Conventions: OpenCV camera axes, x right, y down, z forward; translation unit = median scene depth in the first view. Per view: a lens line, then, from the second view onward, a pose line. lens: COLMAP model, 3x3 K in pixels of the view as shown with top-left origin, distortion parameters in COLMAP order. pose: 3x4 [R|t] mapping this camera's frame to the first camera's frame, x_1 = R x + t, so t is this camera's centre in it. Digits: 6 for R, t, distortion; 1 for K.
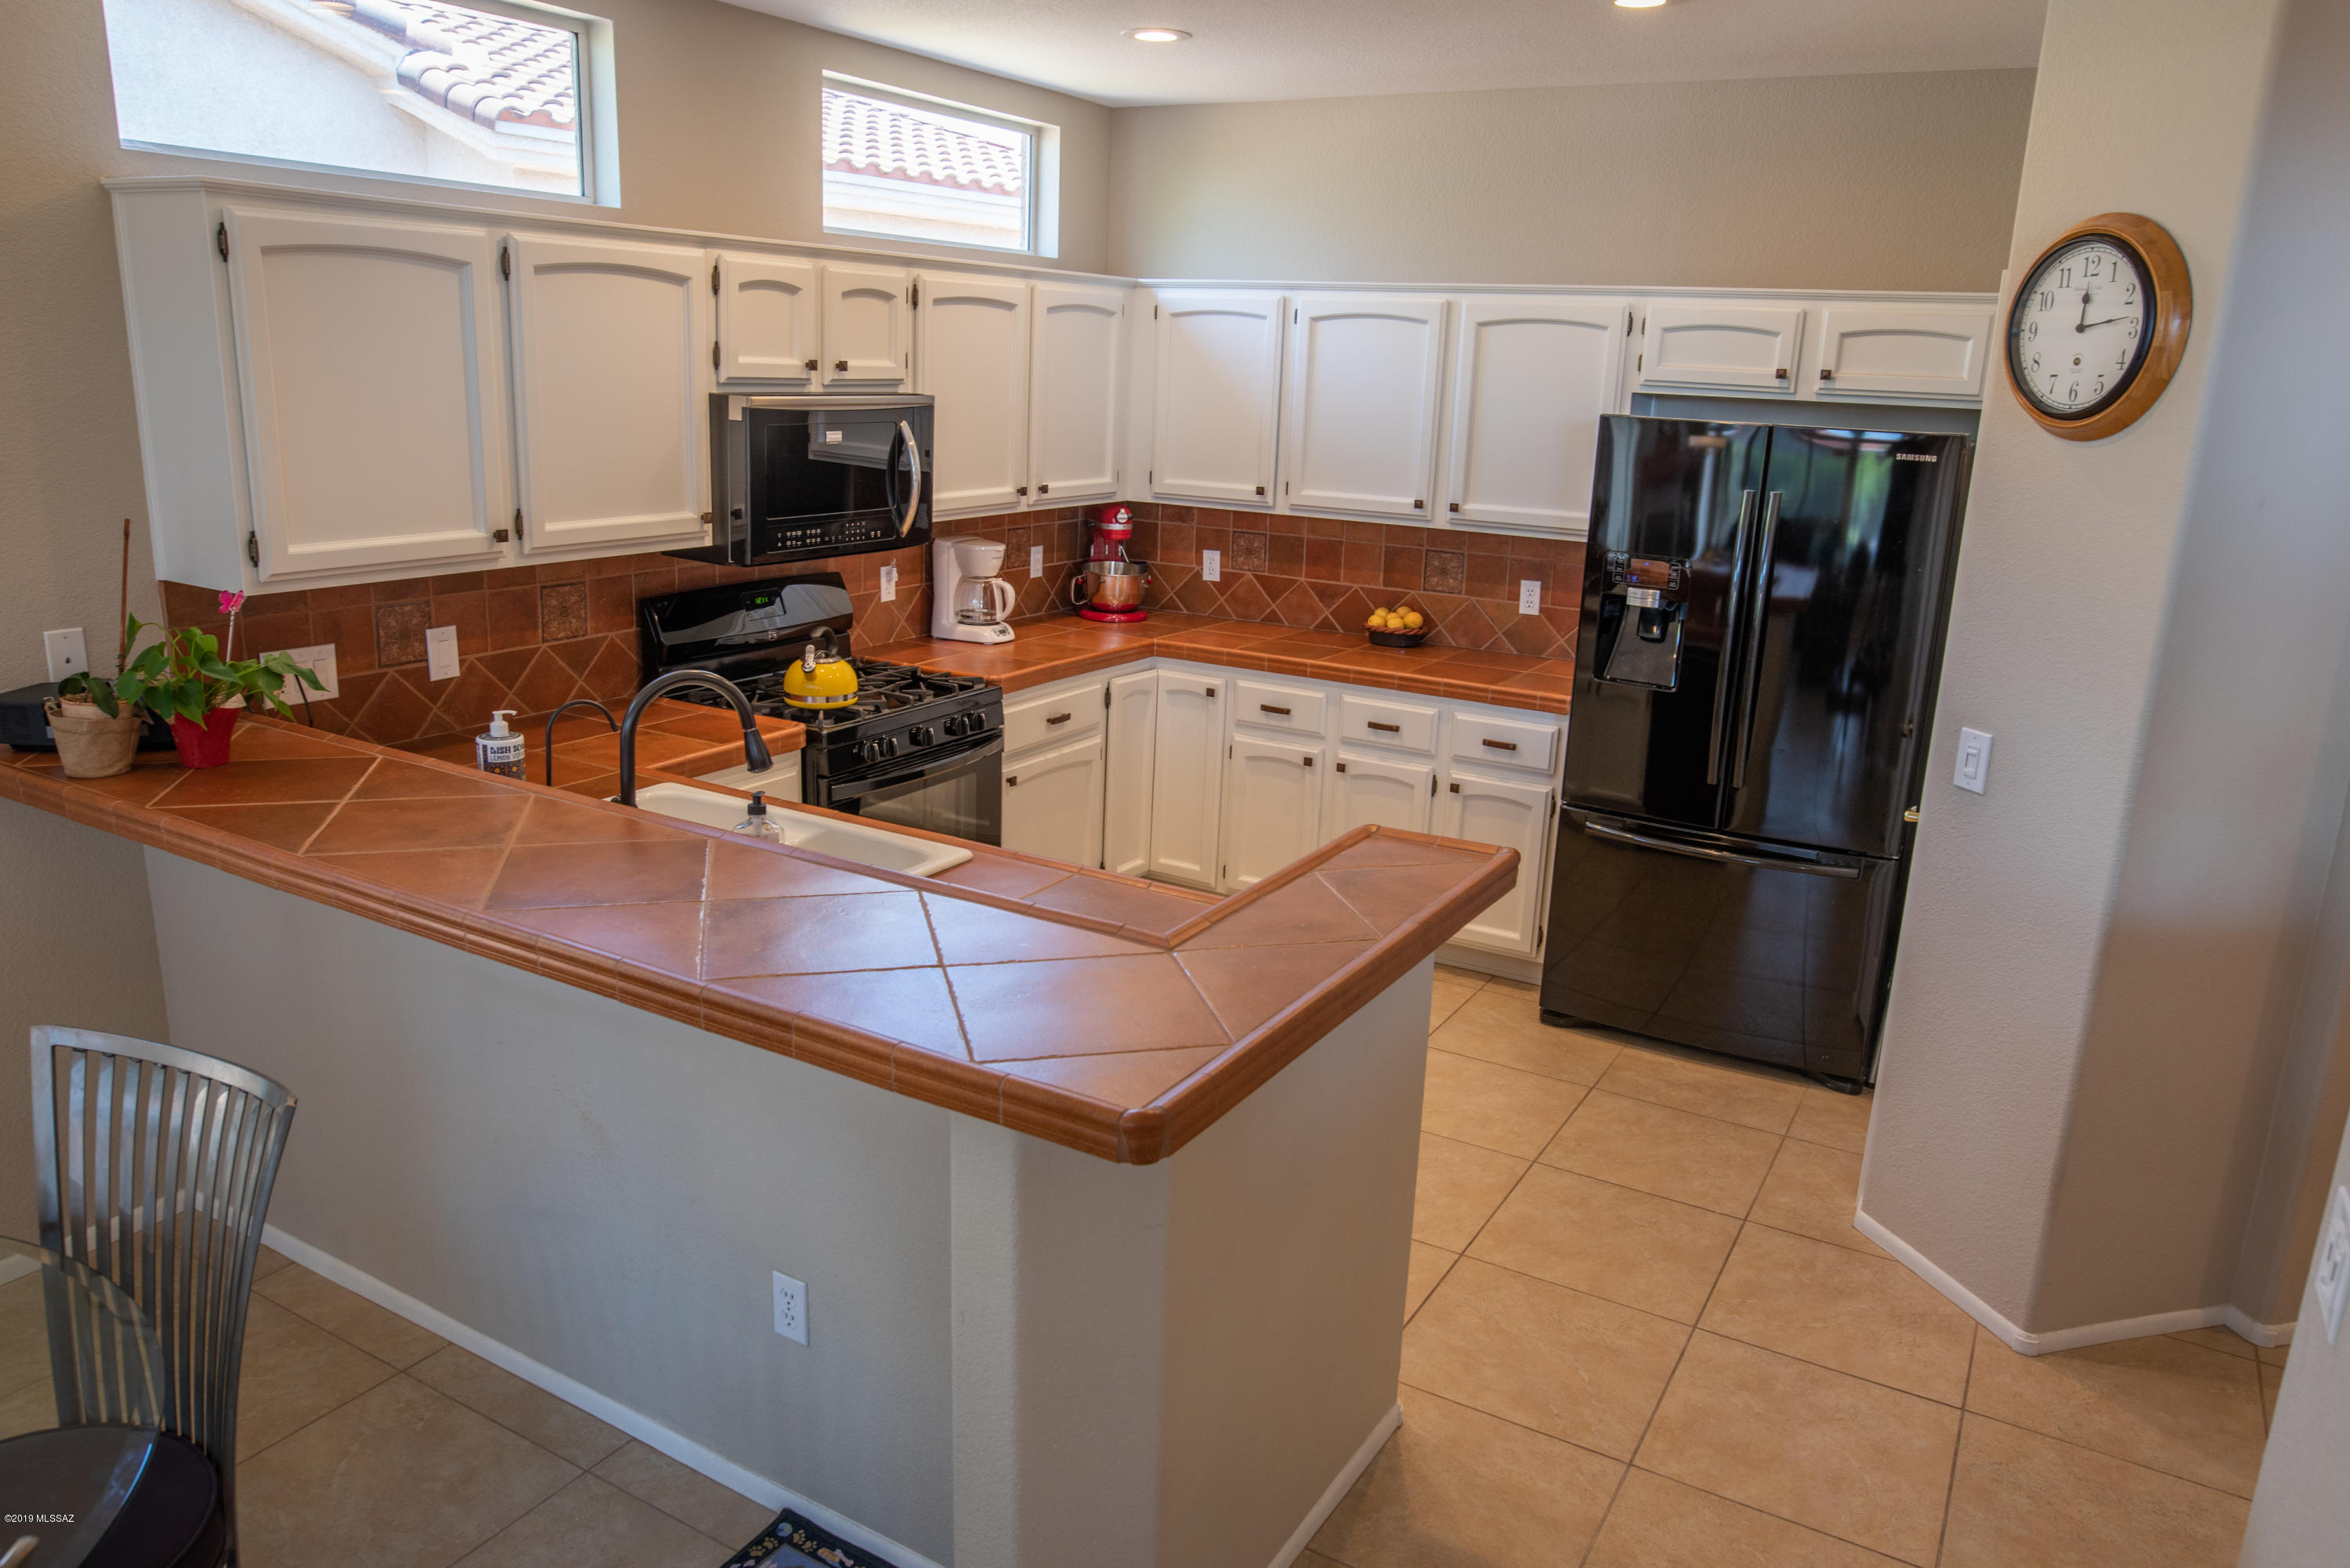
lens RADIAL K [[1619.6, 0, 1174.6], [0, 1619.6, 782.4], [0, 0, 1]] dist [-0.049946, 0.042696]
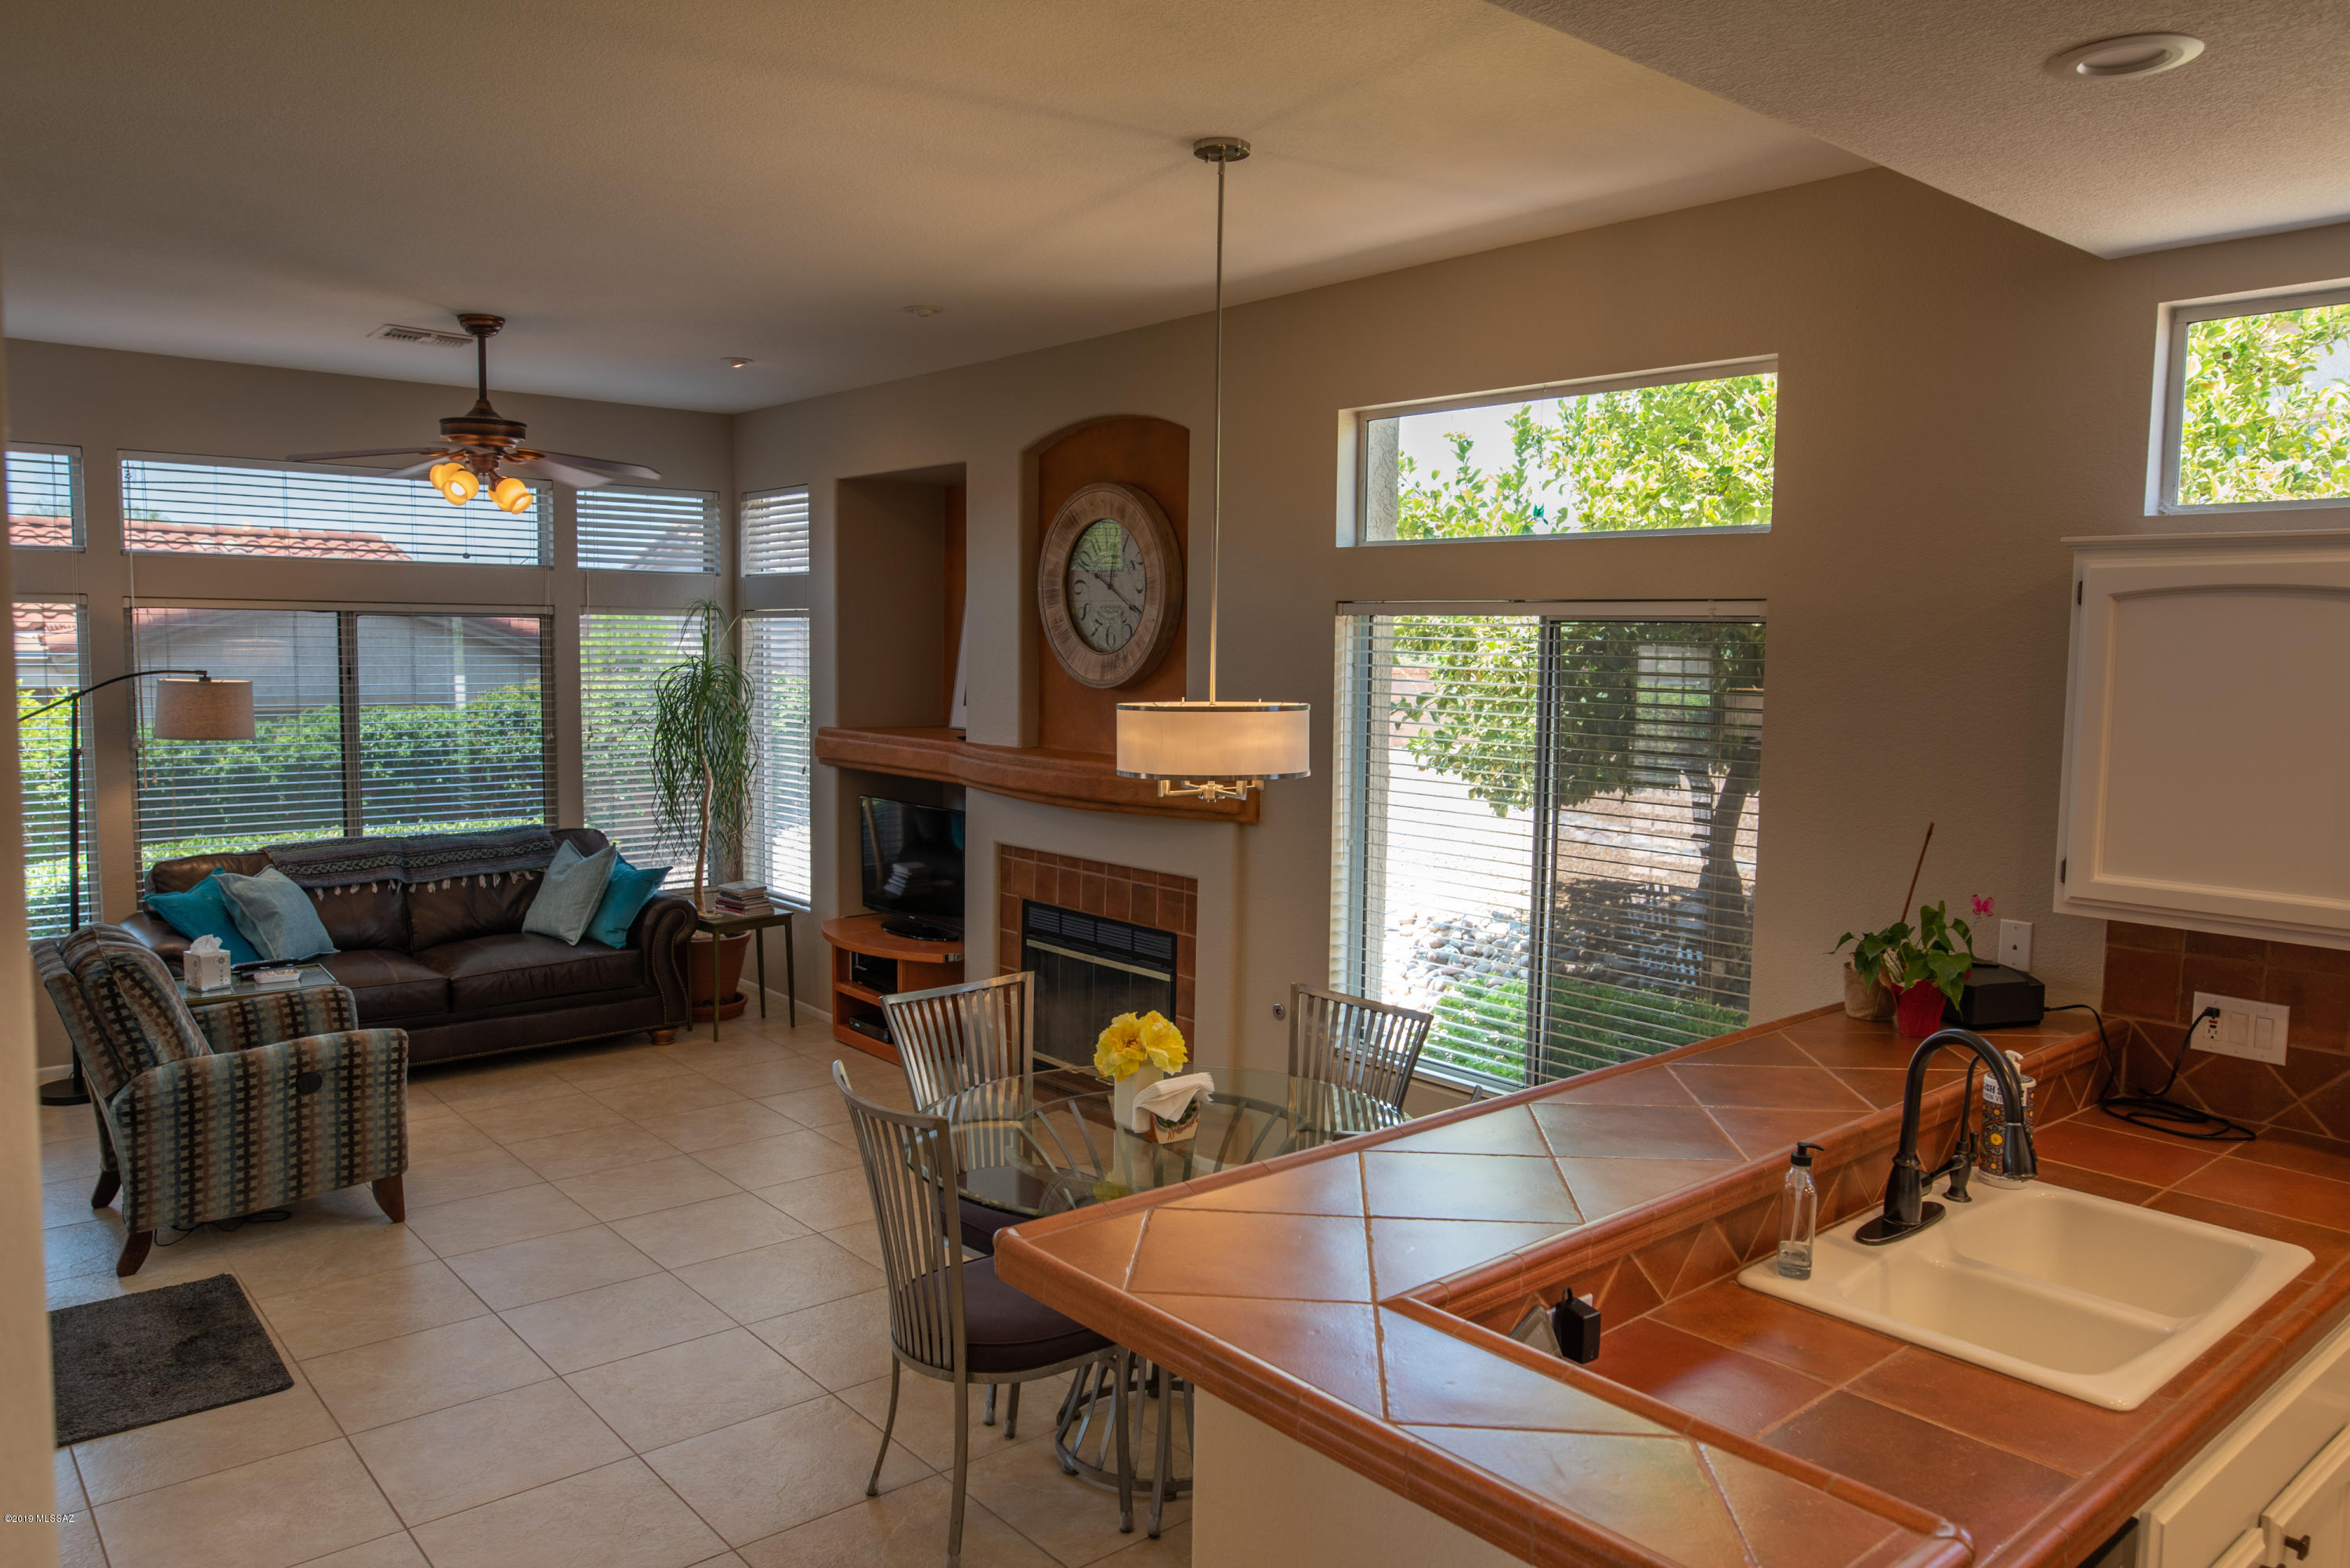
lens RADIAL K [[1619.6, 0, 1173.2], [0, 1619.6, 782.7], [0, 0, 1]] dist [-0.049946, 0.042696]
pose [[-0.330431, 0.041050, -0.942937, 0.438290], [-0.266322, 0.954401, 0.134876, -0.132552], [0.905477, 0.295692, -0.304432, 0.545558]]
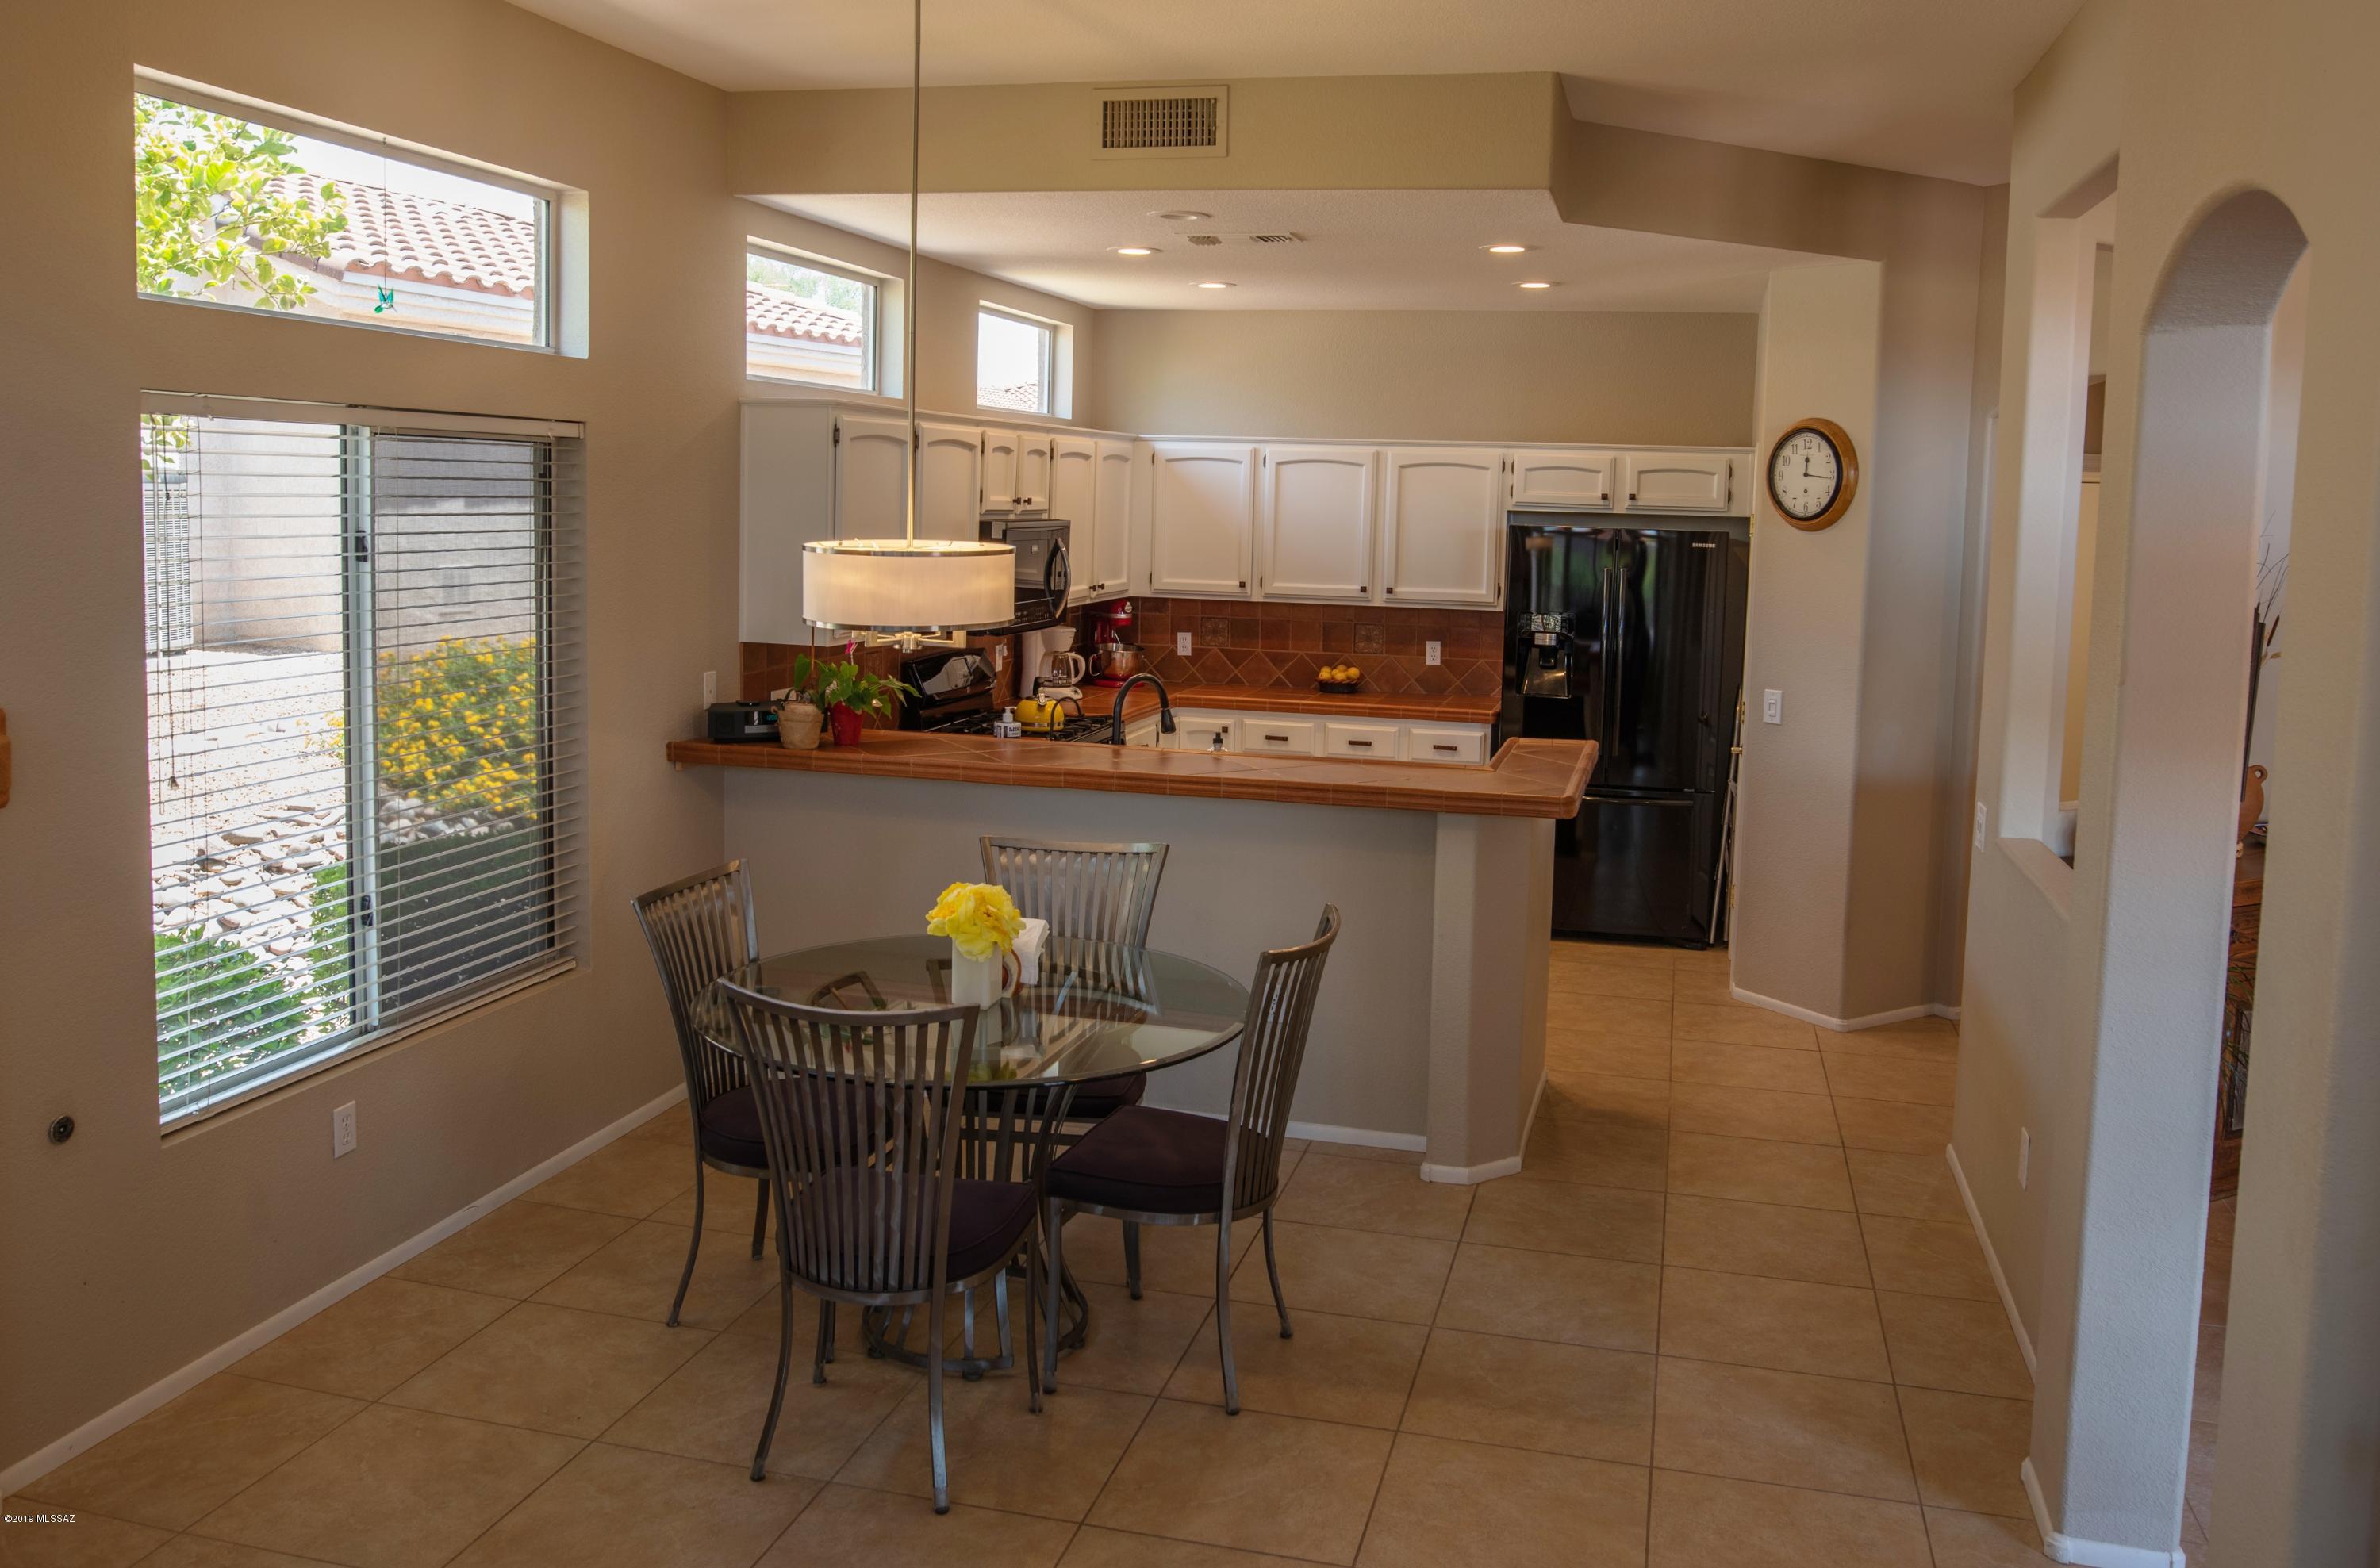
lens RADIAL K [[1876.5, 0, 1229.9], [0, 1876.5, 670.9], [0, 0, 1]] dist [-0.041320, 0.008804]
pose [[0.959274, -0.039513, 0.279700, -0.512386], [0.081333, 0.986872, -0.139529, 0.144423], [-0.270515, 0.156596, 0.949895, -0.636646]]
